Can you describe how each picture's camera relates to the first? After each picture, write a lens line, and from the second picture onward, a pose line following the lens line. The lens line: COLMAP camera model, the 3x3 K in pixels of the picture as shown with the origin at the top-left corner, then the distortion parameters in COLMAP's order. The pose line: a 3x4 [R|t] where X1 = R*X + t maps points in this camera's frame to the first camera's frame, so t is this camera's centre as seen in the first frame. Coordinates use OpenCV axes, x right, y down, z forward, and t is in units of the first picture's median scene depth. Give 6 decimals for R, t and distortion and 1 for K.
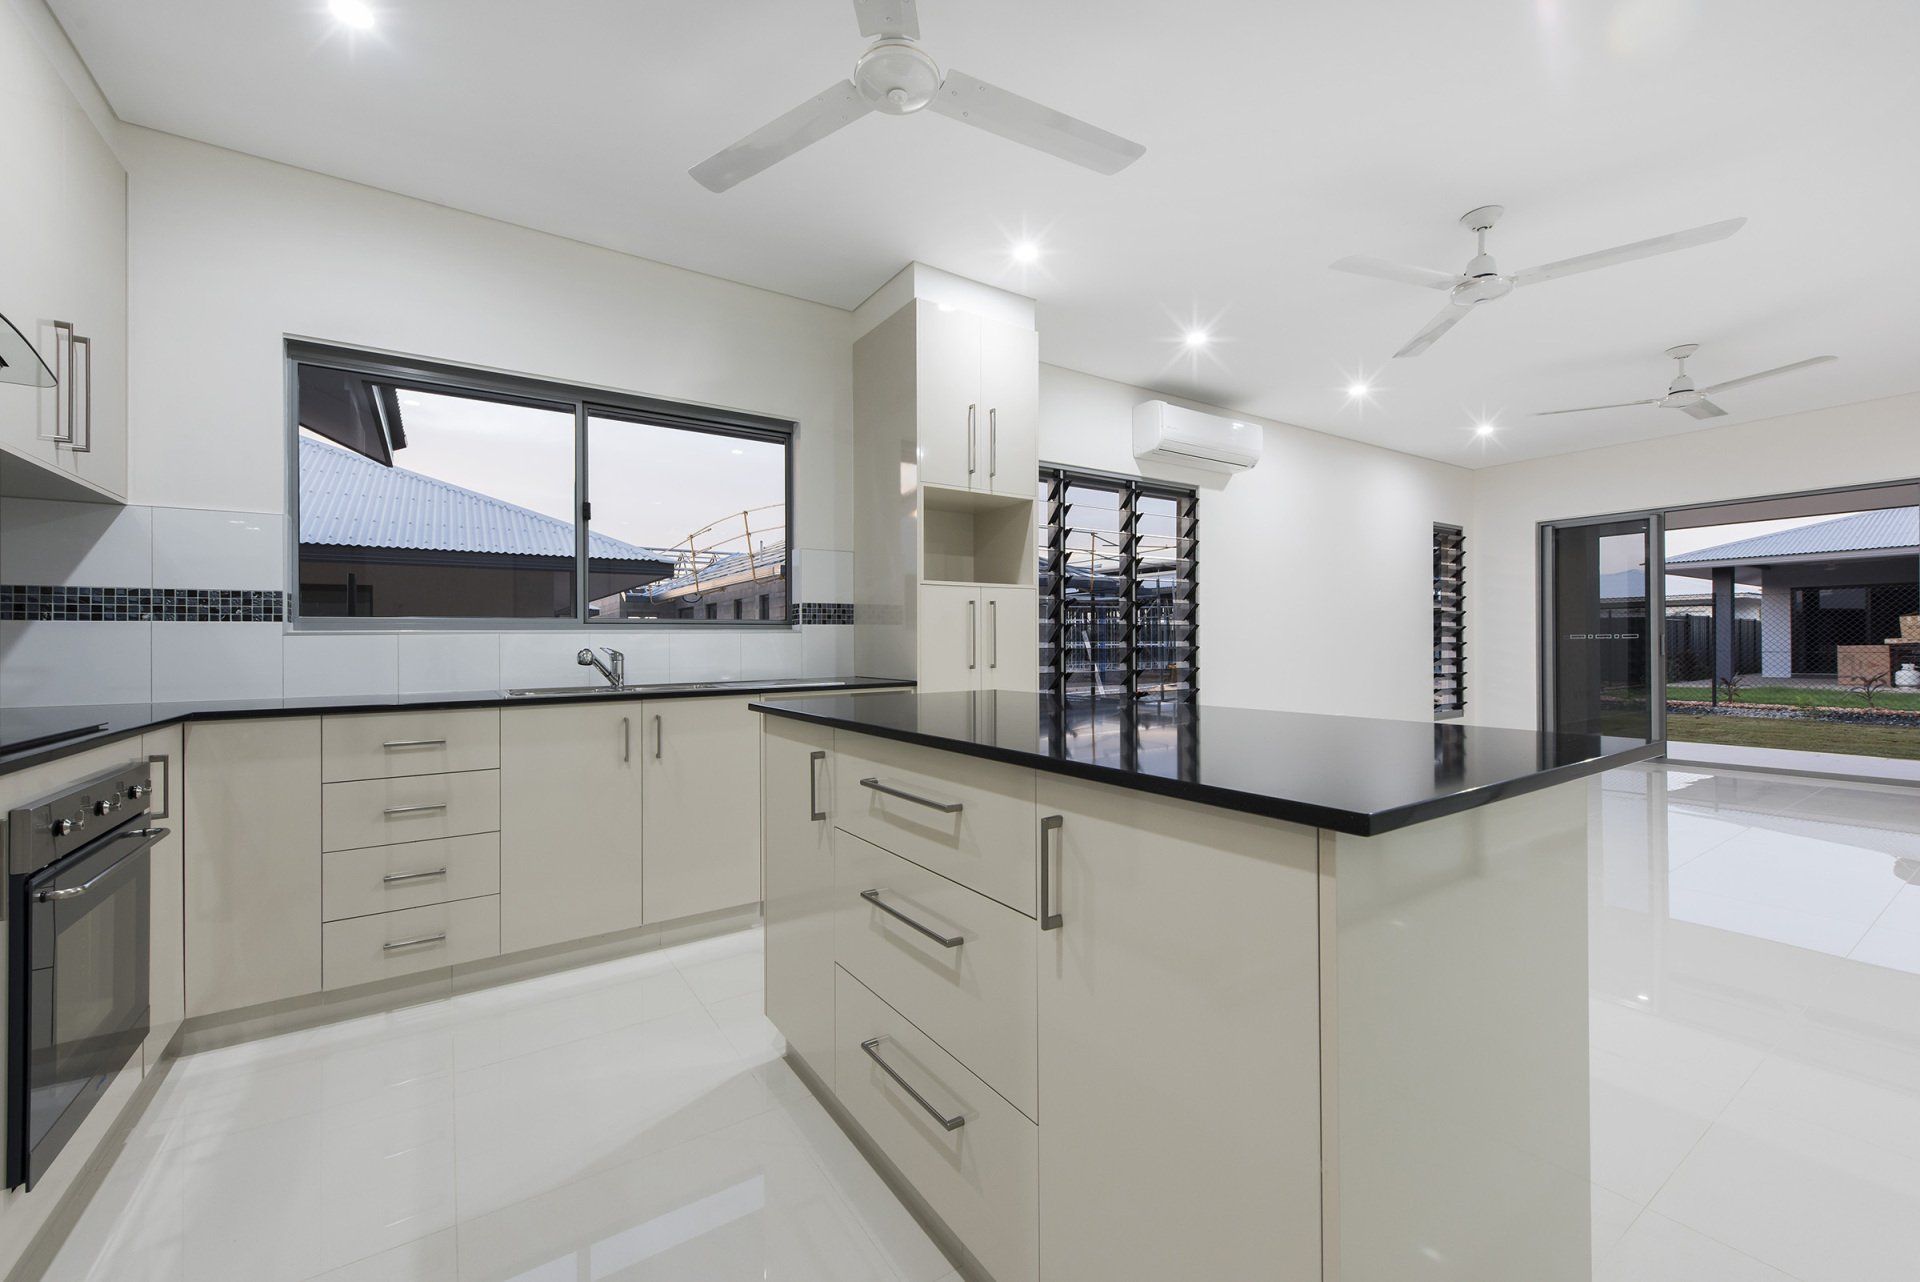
lens RADIAL K [[780.7, 0, 976.9], [0, 780.7, 629.2], [0, 0, 1]] dist [0.010731, -0.006204]
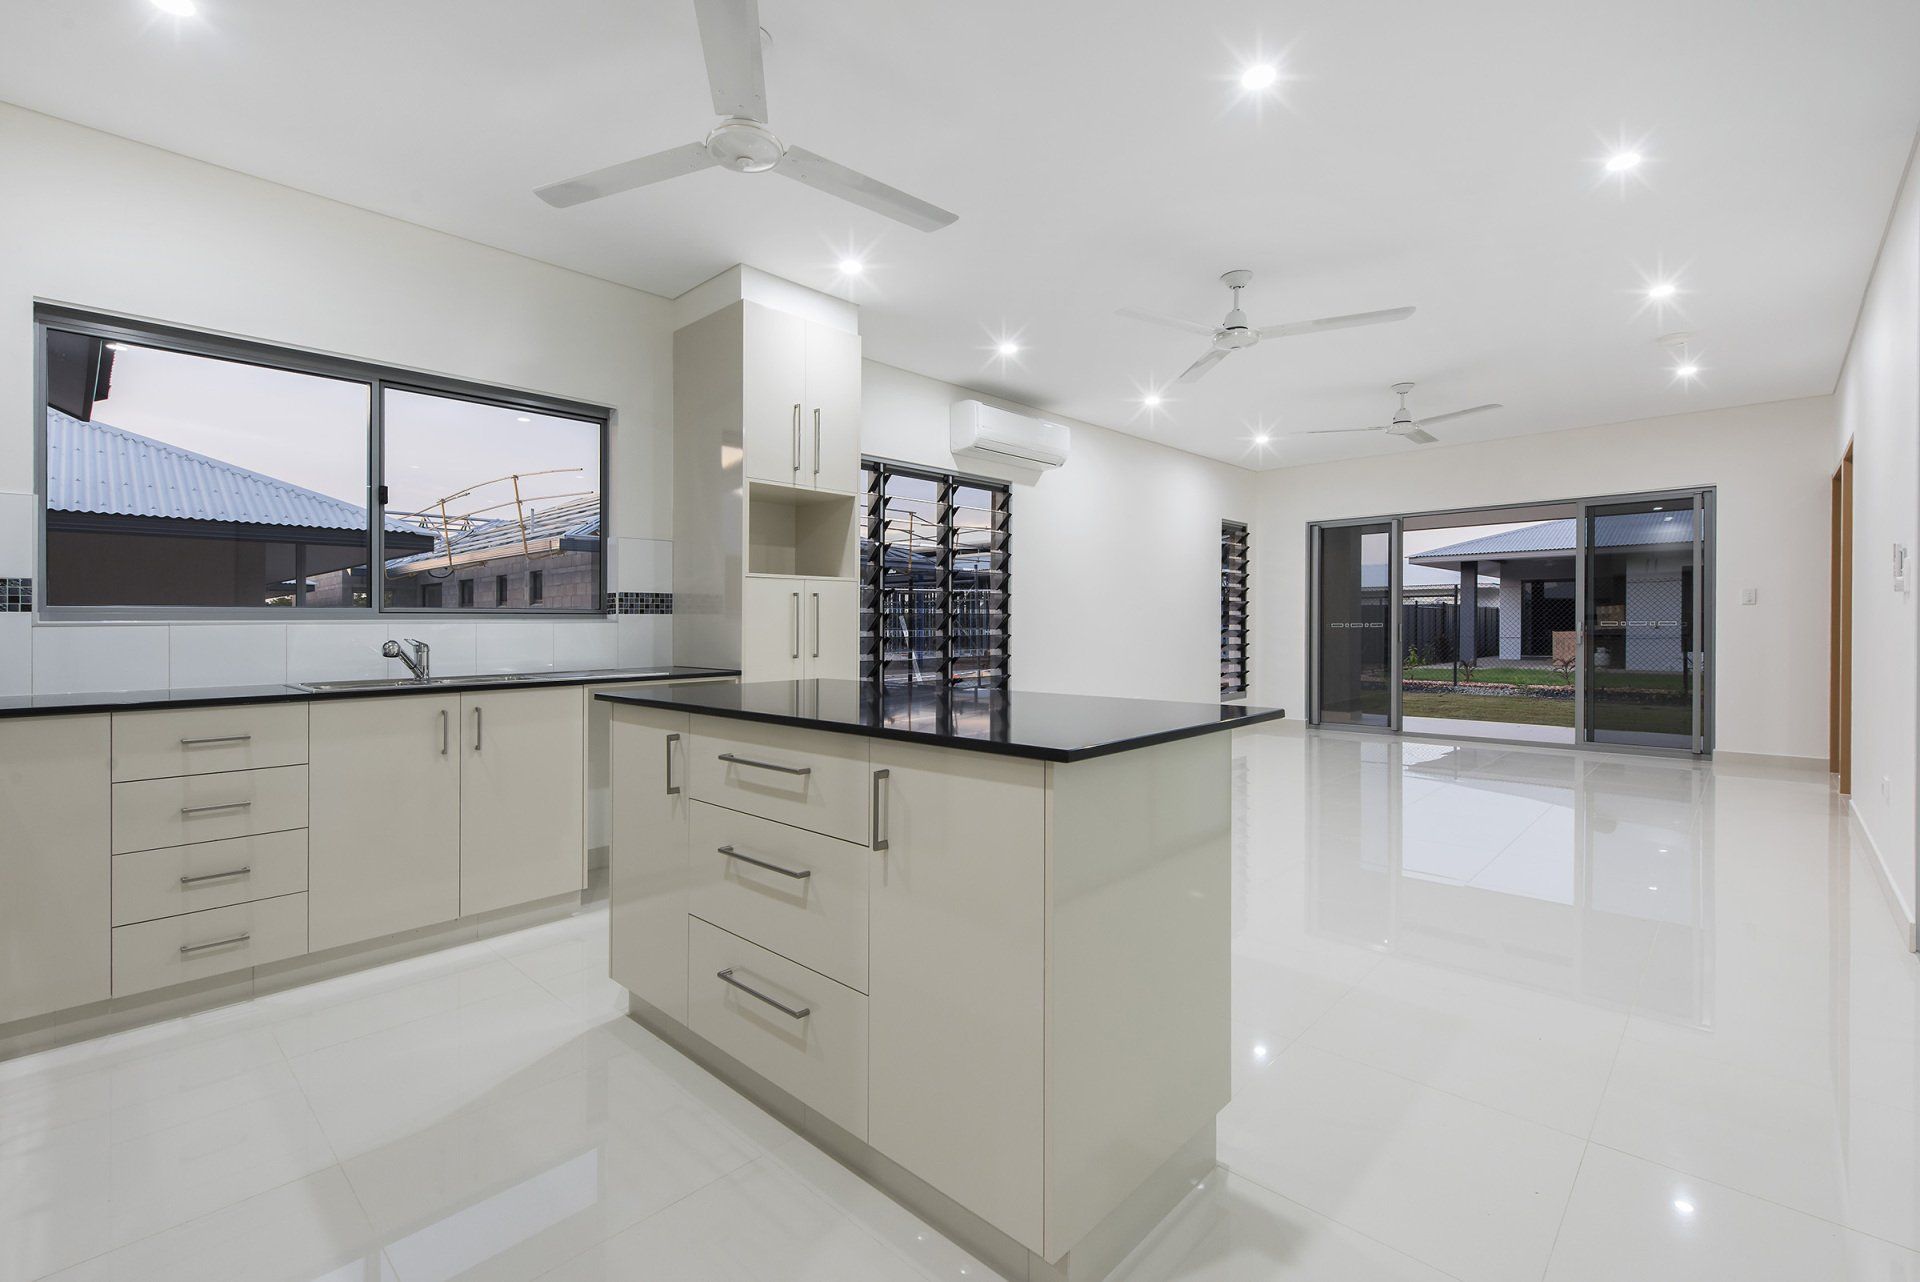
lens RADIAL K [[856.9, 0, 964.0], [0, 856.9, 627.4], [0, 0, 1]] dist [0.000930, -0.000613]
pose [[0.977867, 0.002202, 0.209214, -0.018327], [-0.006451, 0.999787, 0.019629, -0.009994], [-0.209126, -0.020544, 0.977673, -0.113048]]
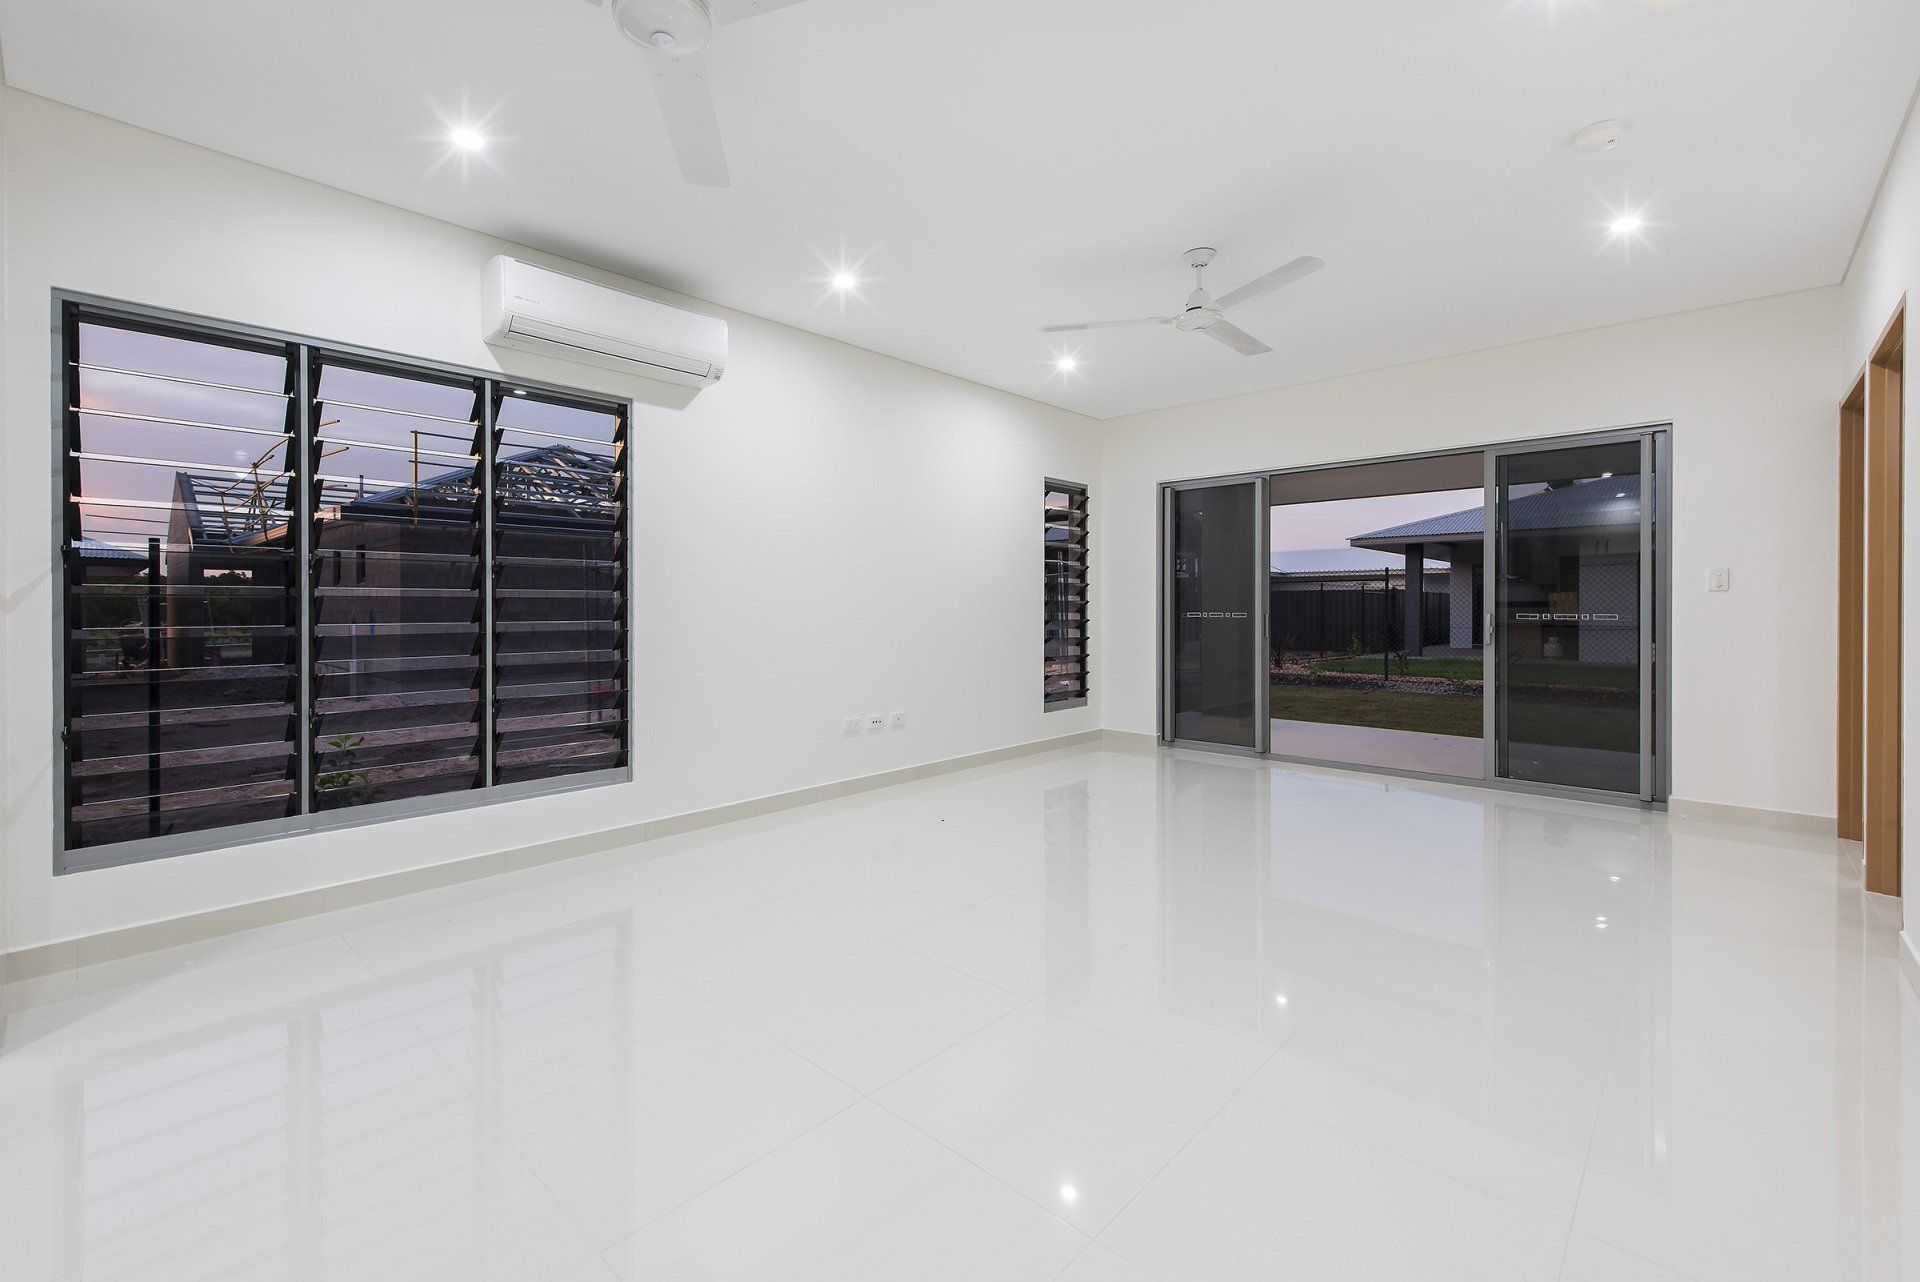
lens RADIAL K [[800.3, 0, 1012.5], [0, 800.3, 601.8], [0, 0, 1]] dist [0.025776, -0.000110]
pose [[0.970389, 0.008786, 0.241387, 0.440381], [-0.011450, 0.999888, 0.009636, -0.013816], [-0.241275, -0.012115, 0.970381, 0.220381]]
